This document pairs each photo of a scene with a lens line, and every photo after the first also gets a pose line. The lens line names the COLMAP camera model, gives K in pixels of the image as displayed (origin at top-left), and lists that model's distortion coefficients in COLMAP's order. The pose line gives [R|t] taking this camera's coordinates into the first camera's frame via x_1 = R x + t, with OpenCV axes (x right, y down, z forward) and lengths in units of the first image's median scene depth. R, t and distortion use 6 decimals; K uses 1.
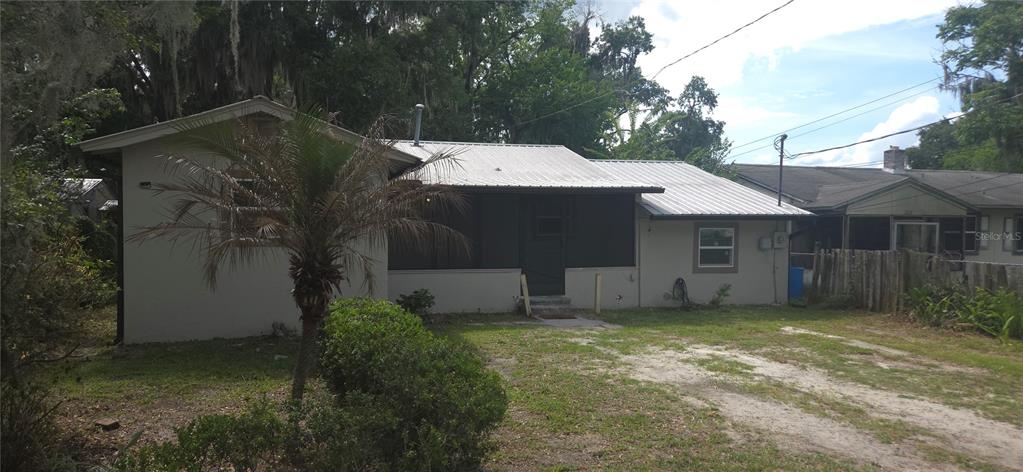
lens RADIAL K [[642.1, 0, 511.5], [0, 642.1, 236.0], [0, 0, 1]] dist [0.158165, -0.112745]
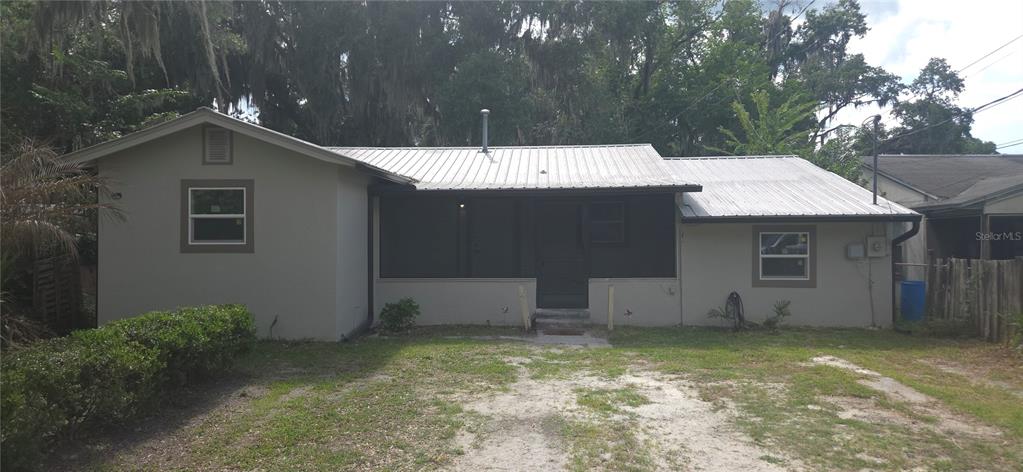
lens RADIAL K [[642.1, 0, 511.5], [0, 642.1, 236.0], [0, 0, 1]] dist [0.158165, -0.112745]
pose [[0.955059, -0.007223, -0.296327, 0.180313], [0.002396, 0.999859, -0.016648, 0.004191], [0.296405, 0.015189, 0.954941, 0.082027]]
